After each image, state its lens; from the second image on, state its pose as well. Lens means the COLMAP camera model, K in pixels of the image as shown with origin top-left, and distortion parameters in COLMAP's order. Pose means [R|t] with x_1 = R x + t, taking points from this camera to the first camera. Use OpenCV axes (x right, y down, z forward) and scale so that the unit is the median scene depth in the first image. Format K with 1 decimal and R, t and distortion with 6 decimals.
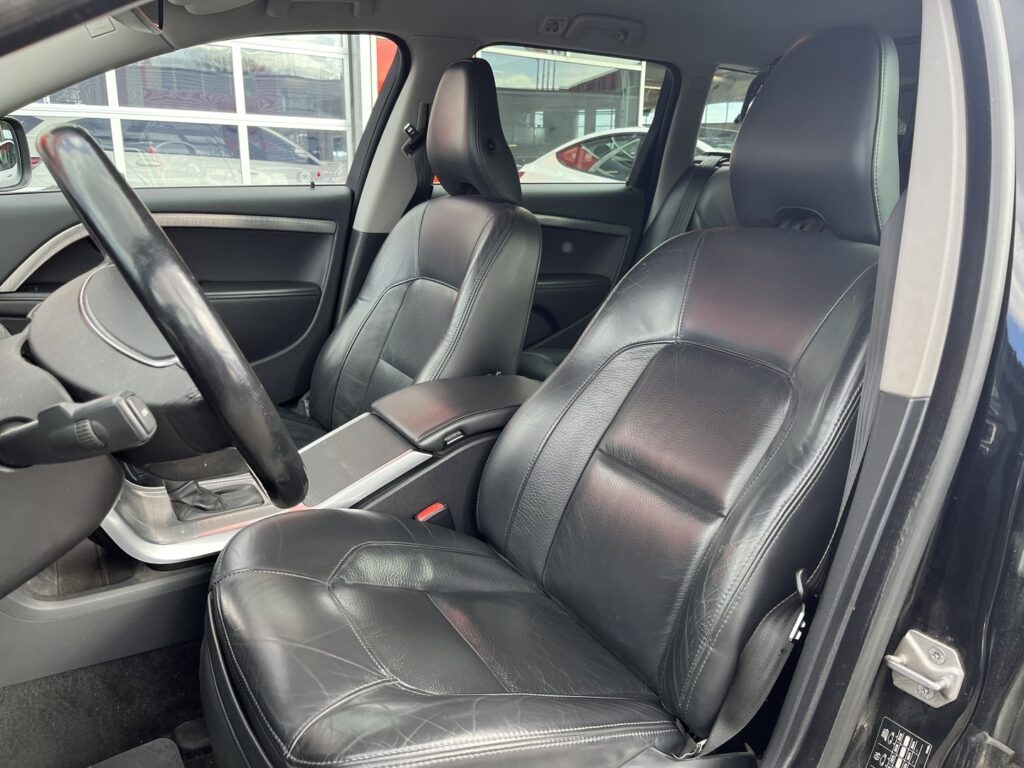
lens RADIAL K [[783.6, 0, 512.4], [0, 783.6, 386.0], [0, 0, 1]] dist [0.009705, -0.000849]
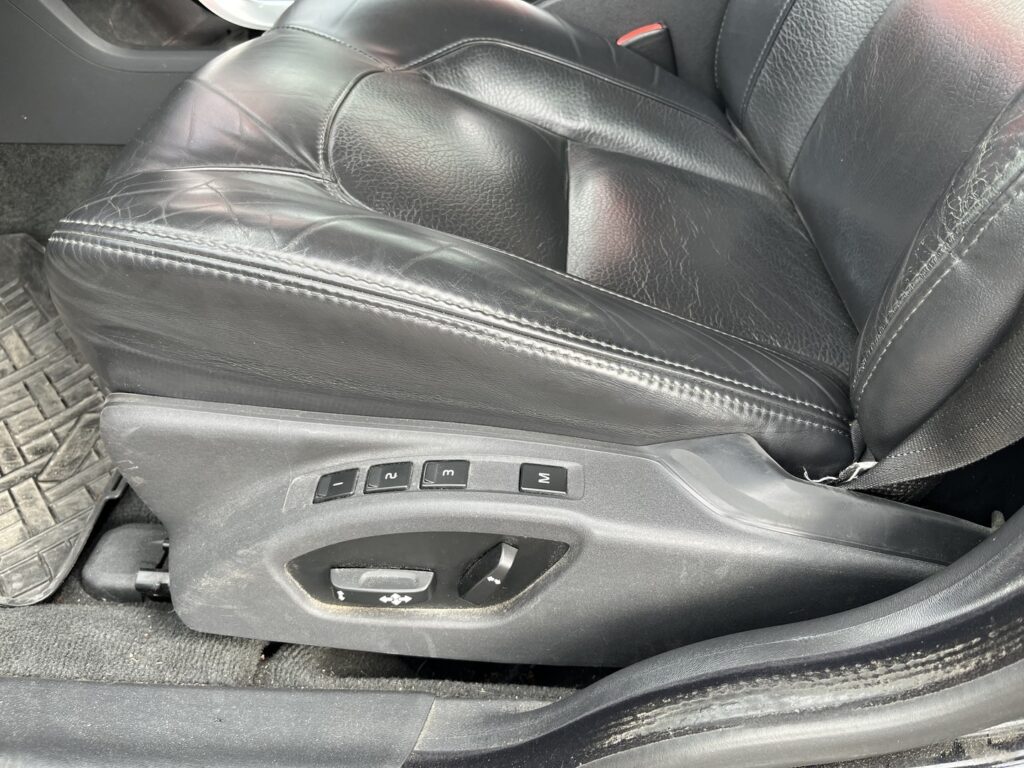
lens RADIAL K [[783.6, 0, 512.4], [0, 783.6, 384.6], [0, 0, 1]] dist [0.009705, -0.000849]
pose [[0.828733, 0.302837, -0.470629, 0.270117], [-0.109699, 0.912532, 0.394020, 0.258500], [0.548788, -0.274910, 0.789466, 0.550461]]
